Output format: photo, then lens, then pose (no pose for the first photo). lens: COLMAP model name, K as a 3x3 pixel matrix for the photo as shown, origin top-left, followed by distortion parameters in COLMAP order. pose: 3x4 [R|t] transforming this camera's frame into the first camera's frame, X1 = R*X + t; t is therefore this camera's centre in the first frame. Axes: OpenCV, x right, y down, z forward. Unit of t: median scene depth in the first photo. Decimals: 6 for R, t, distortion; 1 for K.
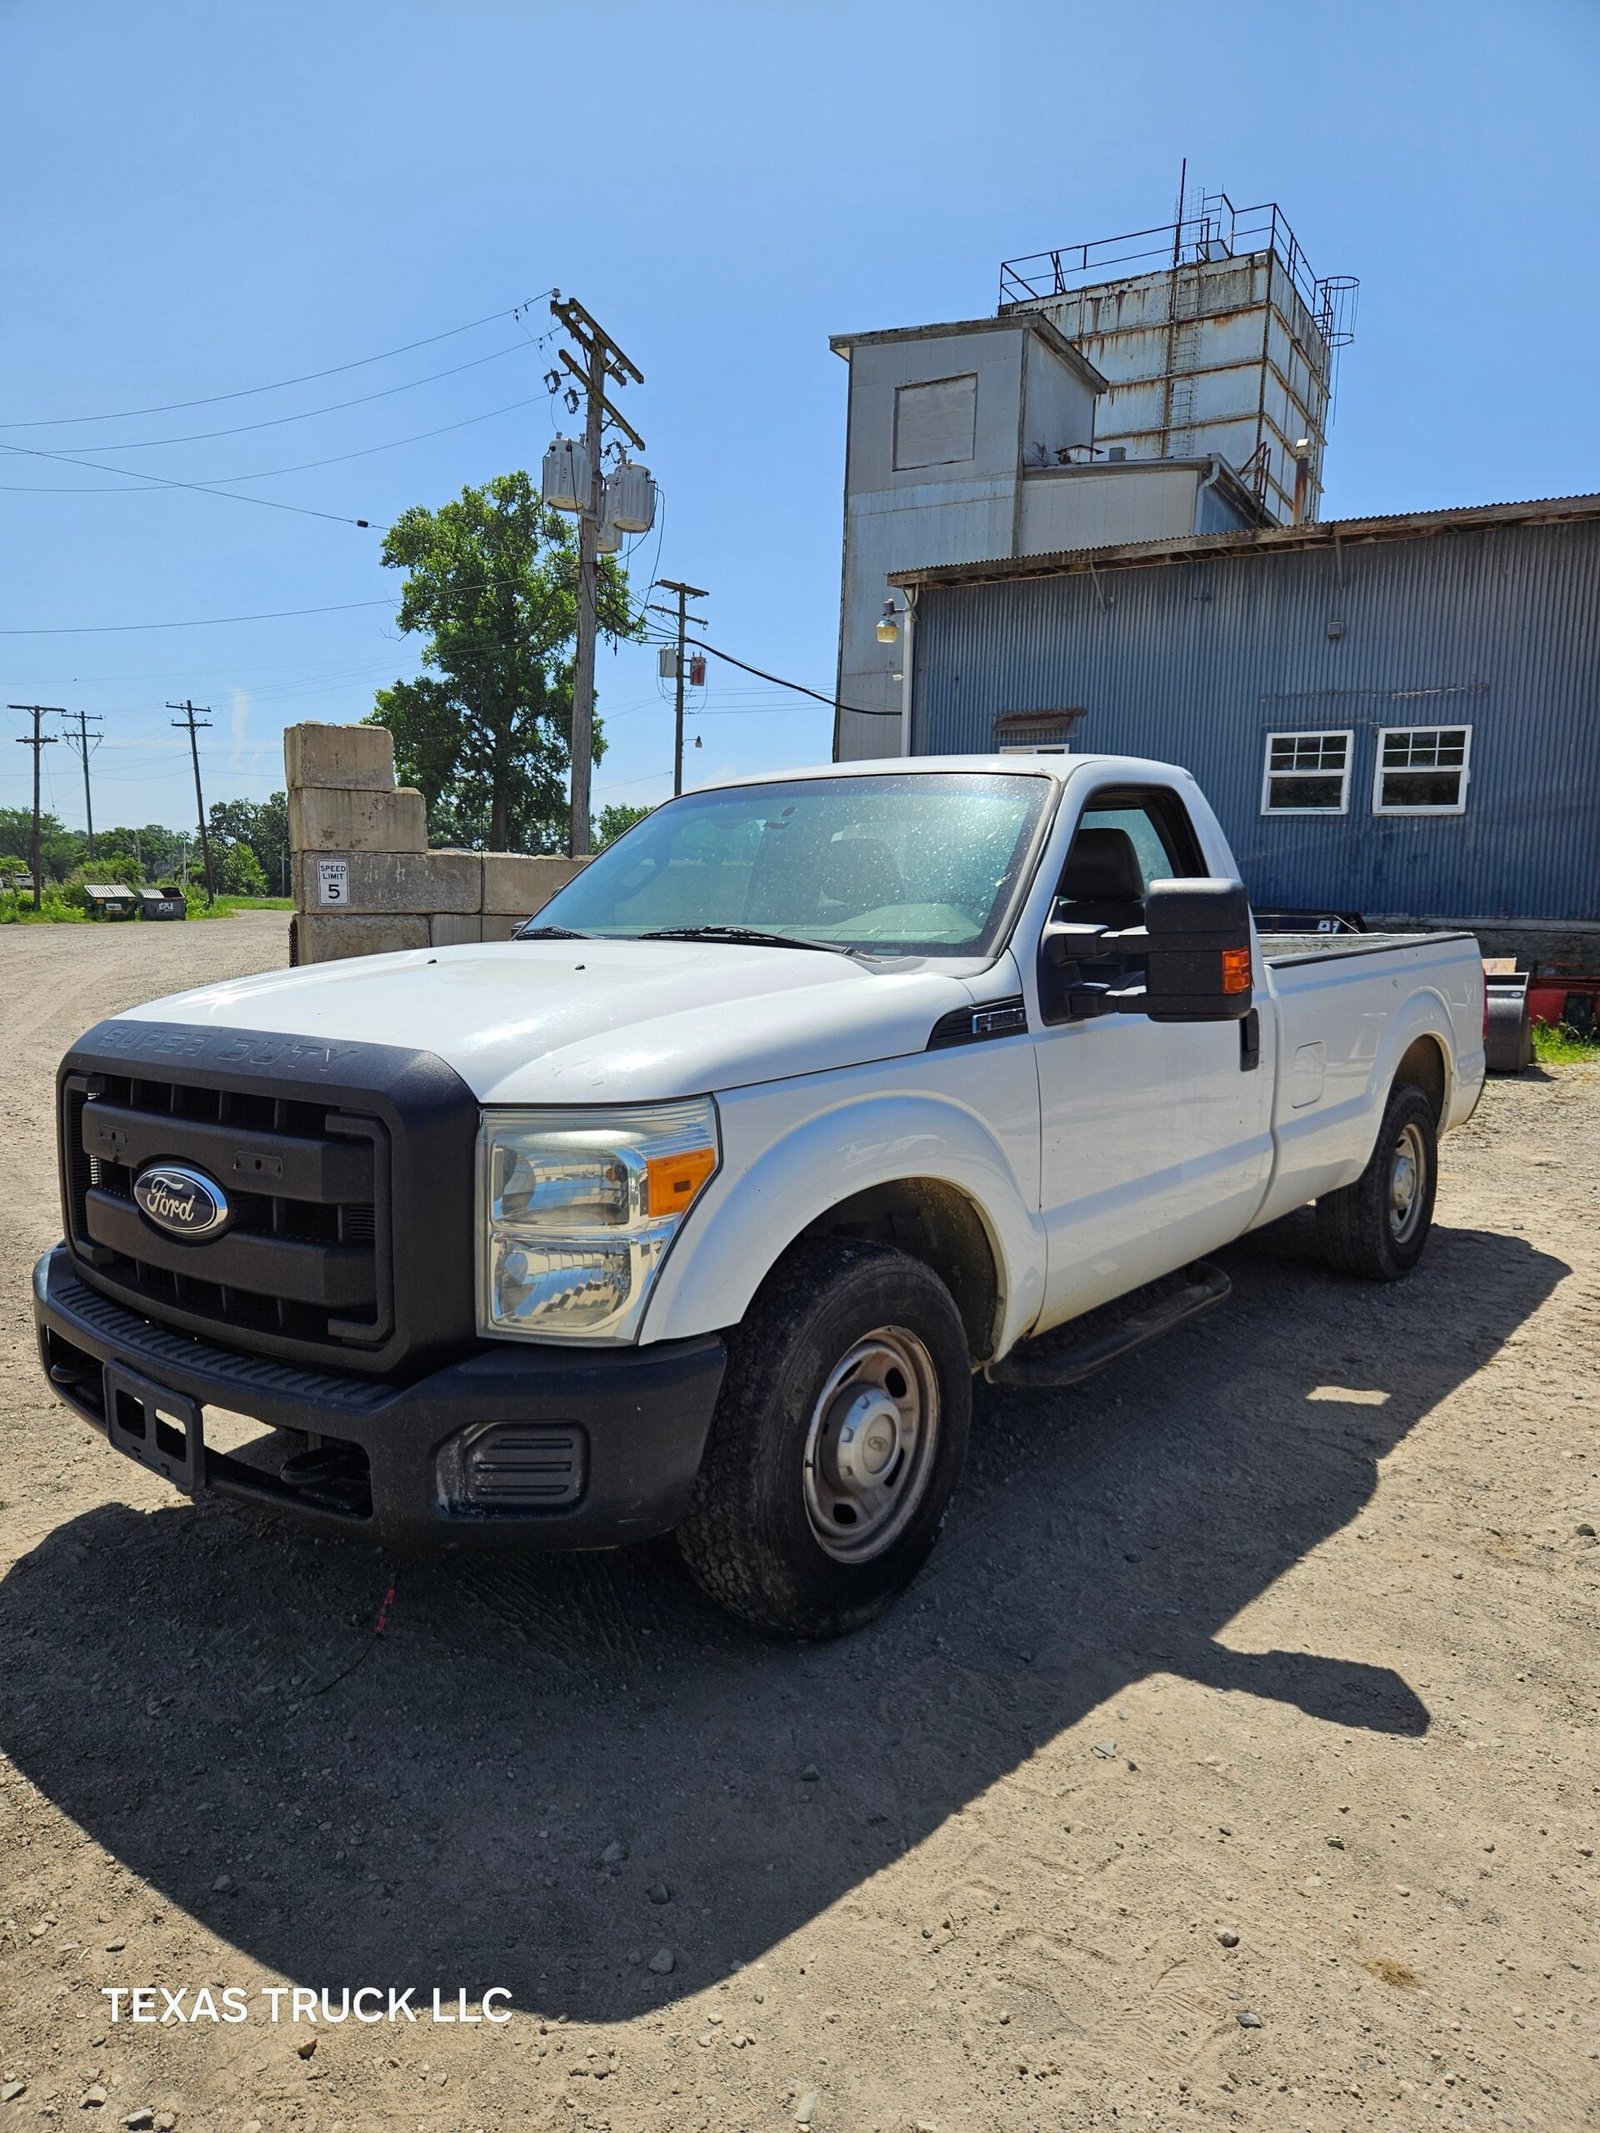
lens RADIAL K [[1429.8, 0, 808.6], [0, 1429.8, 1077.8], [0, 0, 1]] dist [0.062915, -0.055499]
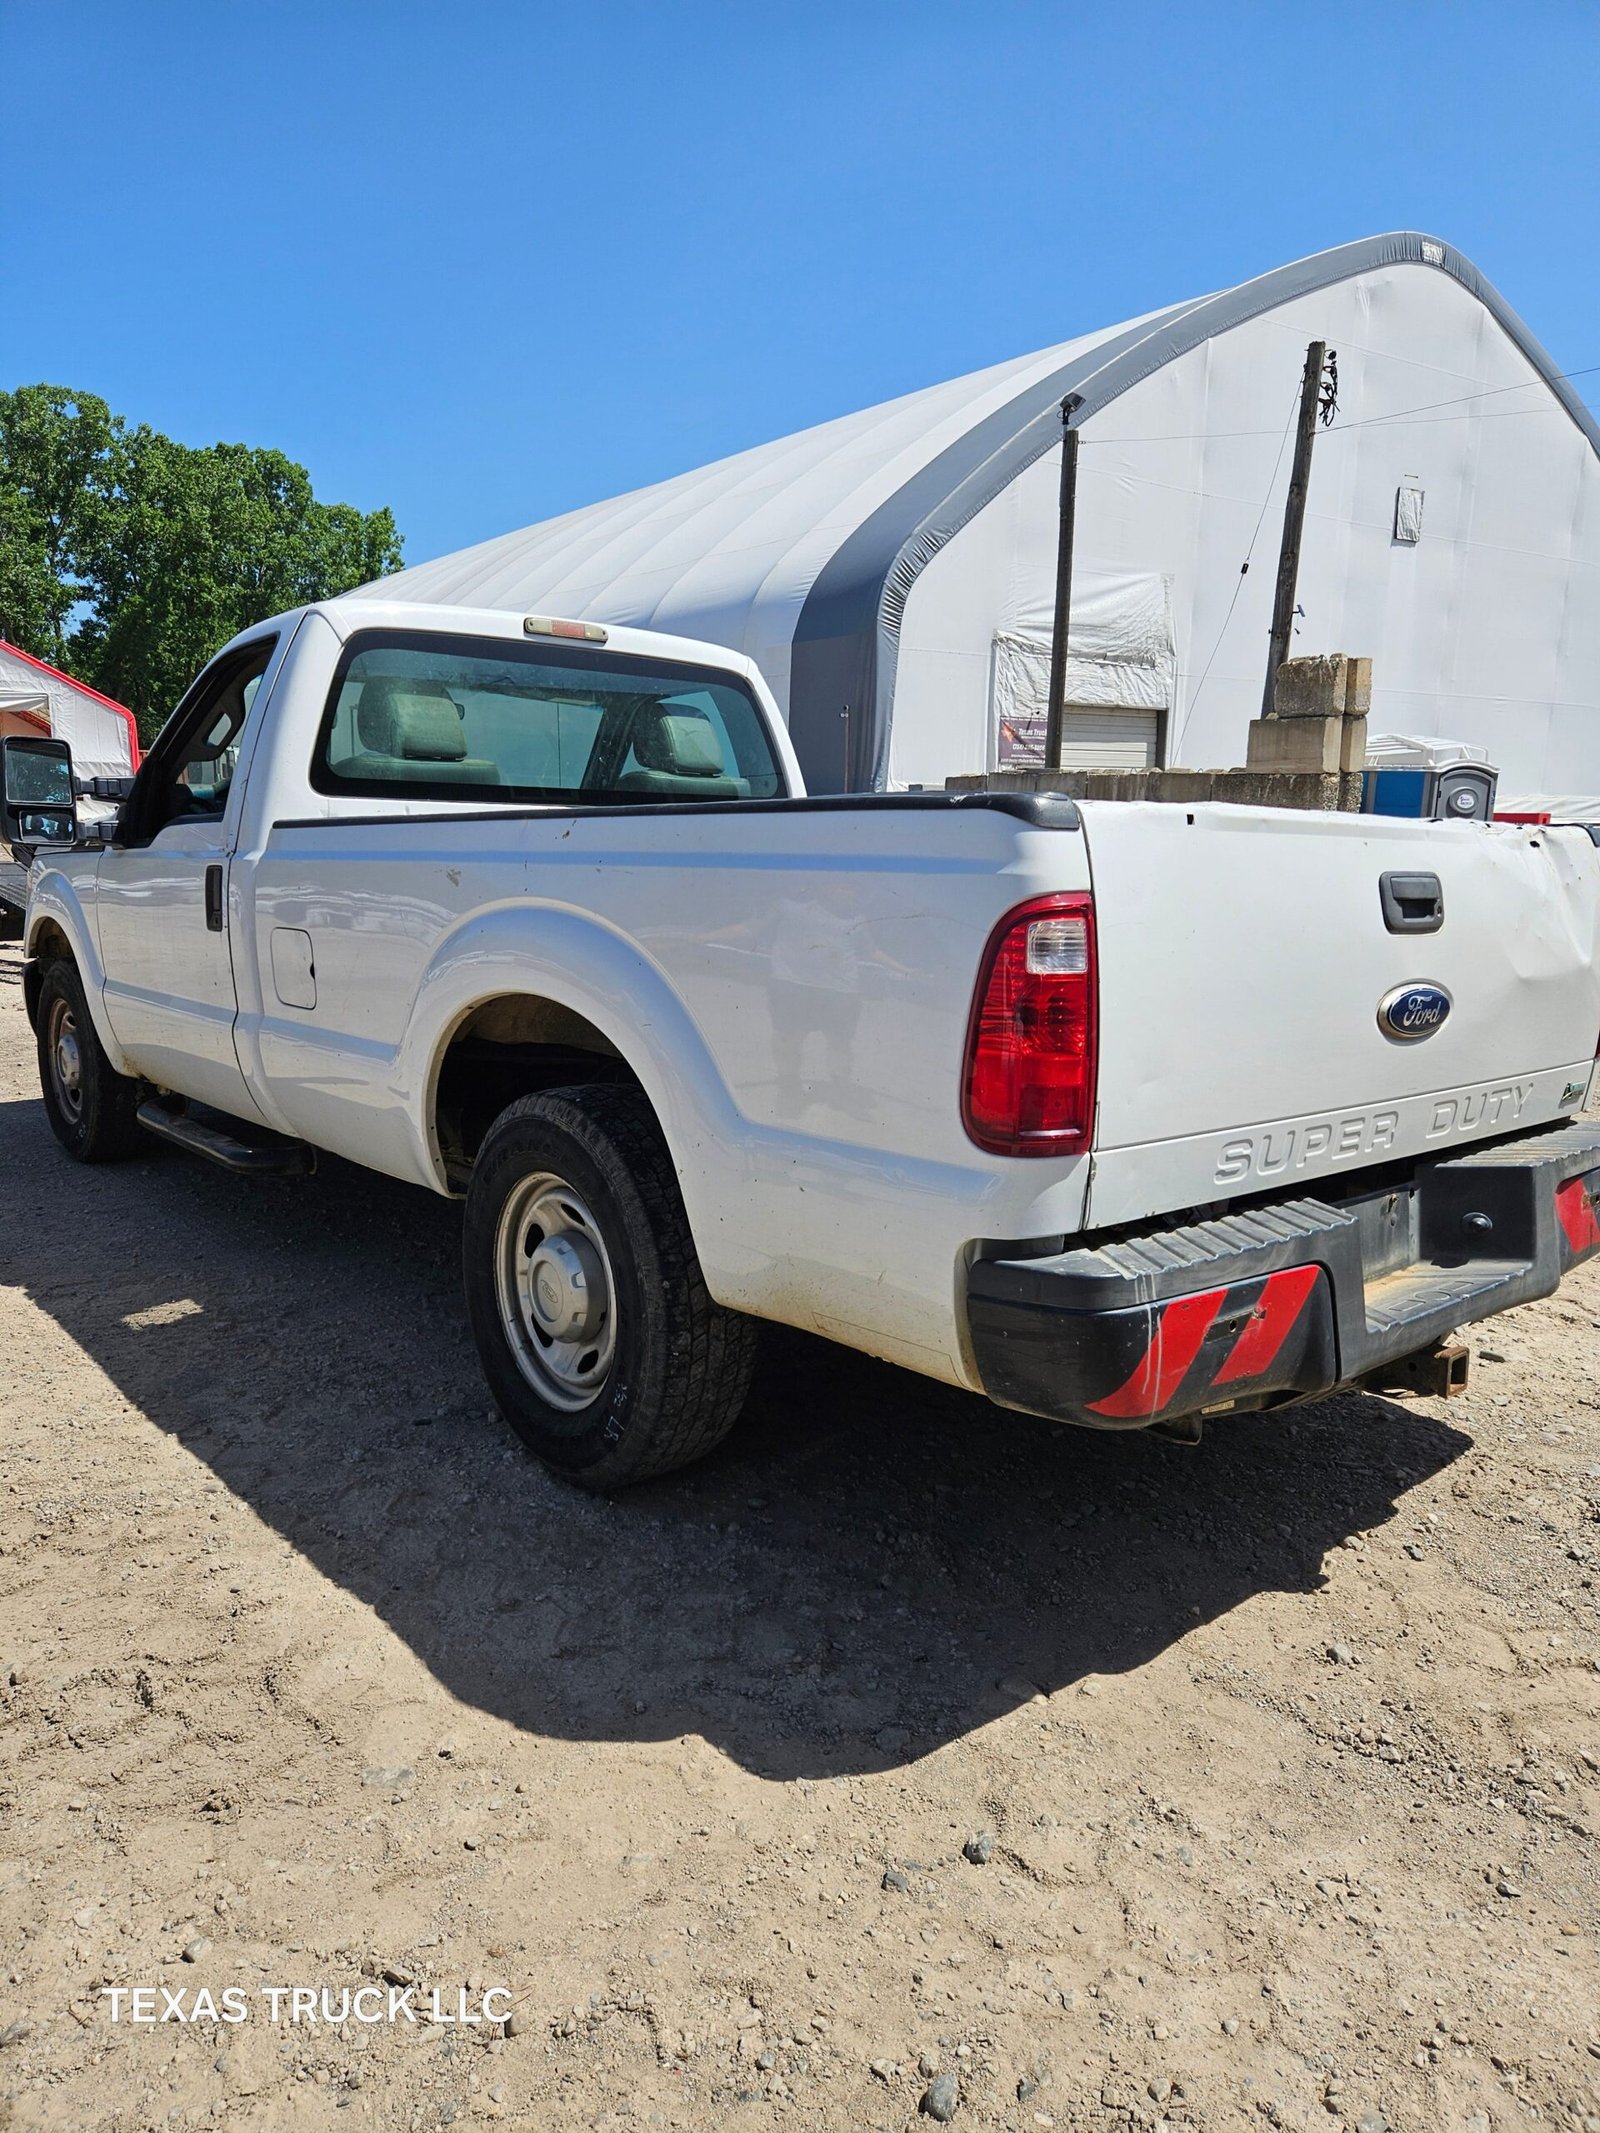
lens RADIAL K [[1429.8, 0, 823.0], [0, 1429.8, 1048.0], [0, 0, 1]] dist [0.062915, -0.055499]
pose [[-0.191097, 0.137927, -0.971832, 0.222264], [-0.129833, 0.977827, 0.164308, -0.026293], [0.972947, 0.157574, -0.168953, 0.298248]]
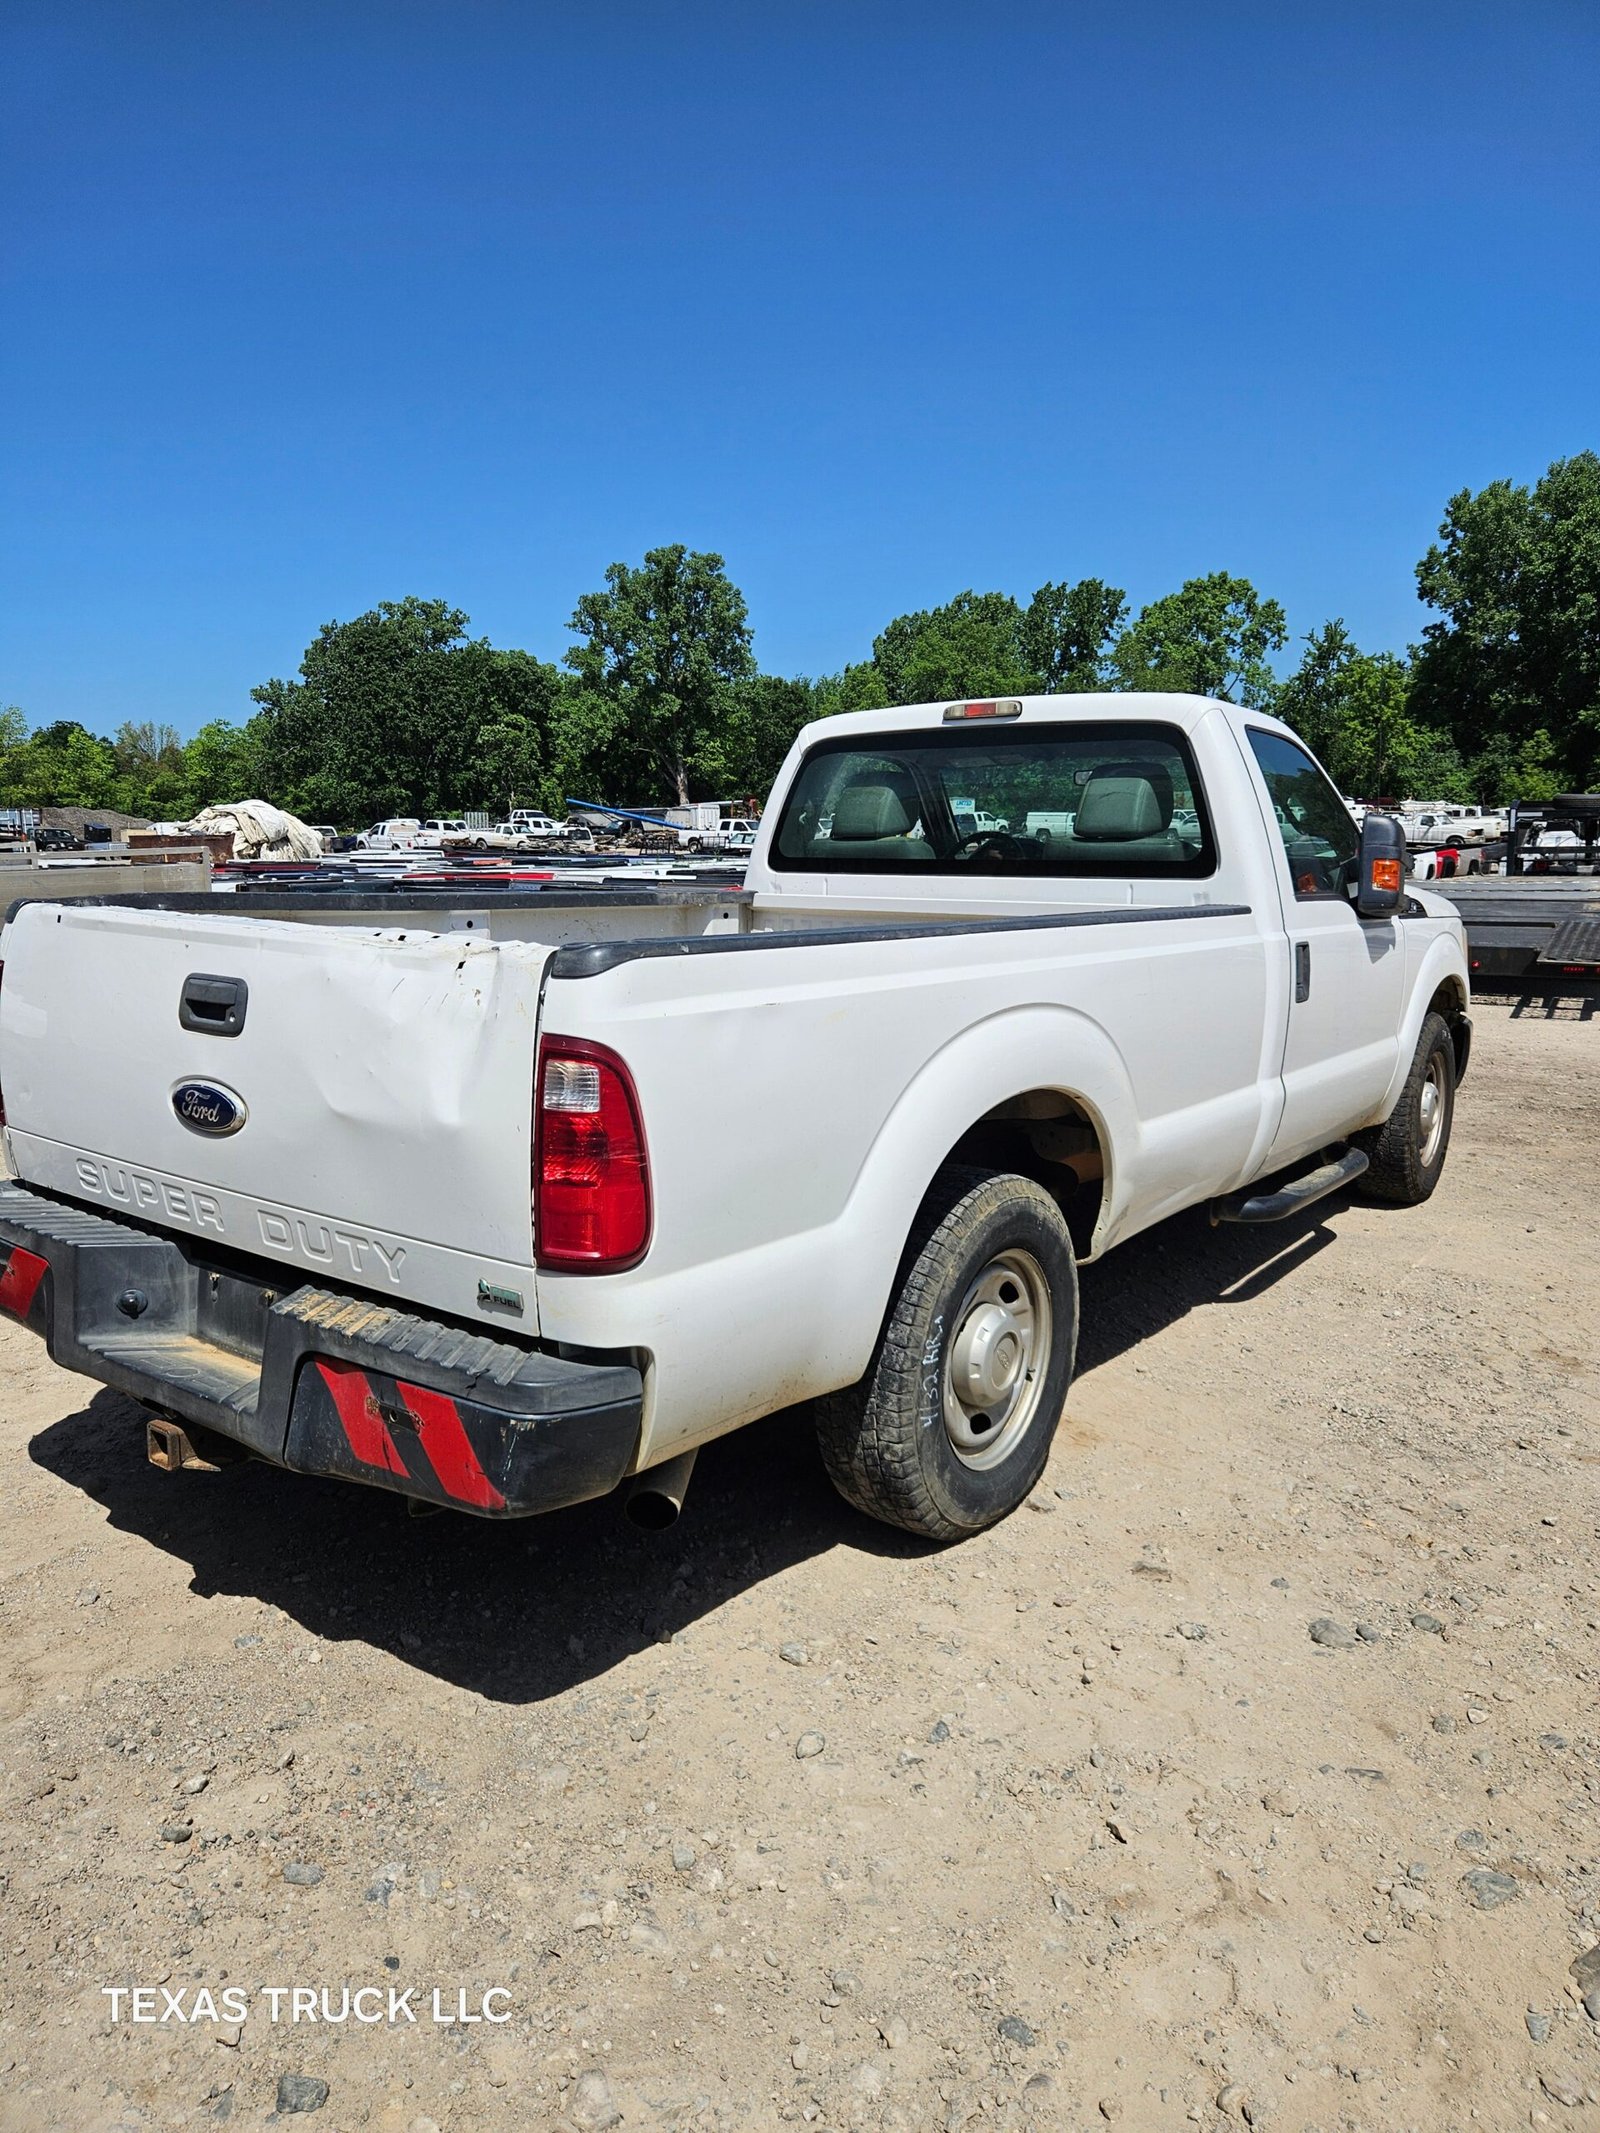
lens RADIAL K [[1425.3, 0, 807.4], [0, 1425.3, 1054.2], [0, 0, 1]] dist [0.064776, -0.051443]
pose [[-0.999780, 0.001722, -0.020890, 0.058616], [-0.003821, 0.964947, 0.262419, -0.051801], [0.020610, 0.262441, -0.964728, 0.436448]]
